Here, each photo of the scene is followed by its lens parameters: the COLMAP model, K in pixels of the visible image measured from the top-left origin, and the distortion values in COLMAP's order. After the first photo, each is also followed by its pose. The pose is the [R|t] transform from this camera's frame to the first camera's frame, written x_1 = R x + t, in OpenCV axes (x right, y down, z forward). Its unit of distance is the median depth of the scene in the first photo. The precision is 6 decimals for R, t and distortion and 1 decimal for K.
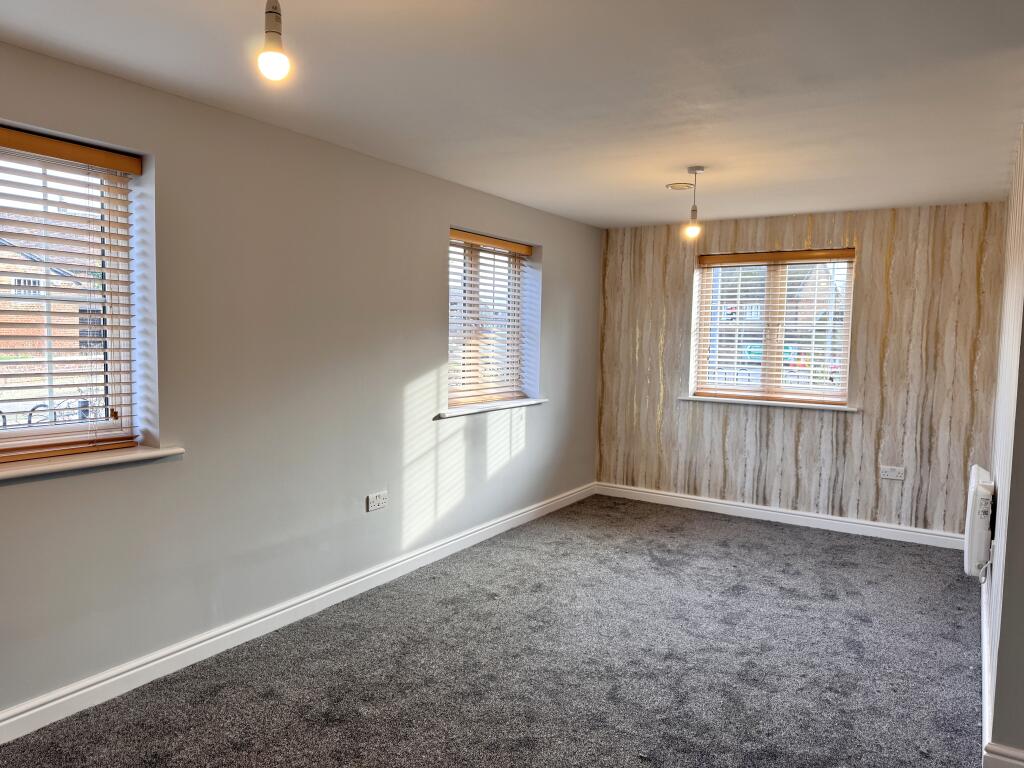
lens RADIAL K [[718.7, 0, 512.0], [0, 718.7, 384.0], [0, 0, 1]] dist [0.076748, -0.121699]
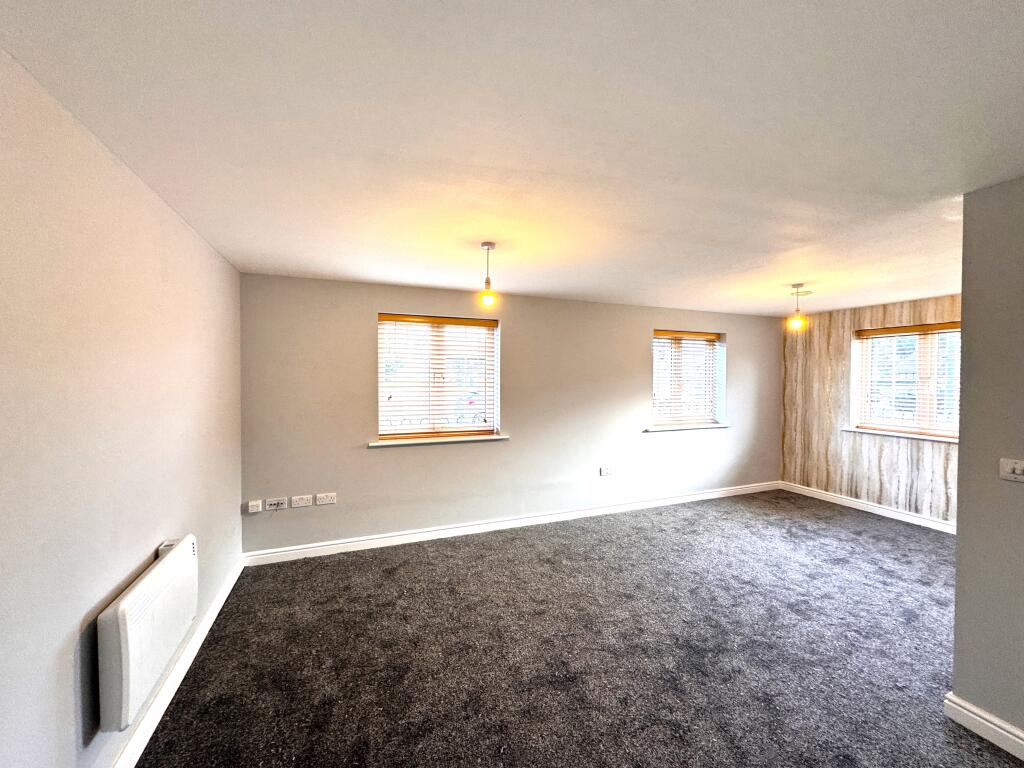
lens RADIAL K [[407.9, 0, 512.0], [0, 407.9, 384.0], [0, 0, 1]] dist [-0.000261, 0.000032]
pose [[0.803933, -0.008920, -0.594653, 0.229681], [-0.029946, 0.998012, -0.055455, -0.006446], [0.593966, 0.062390, 0.802068, -0.062289]]
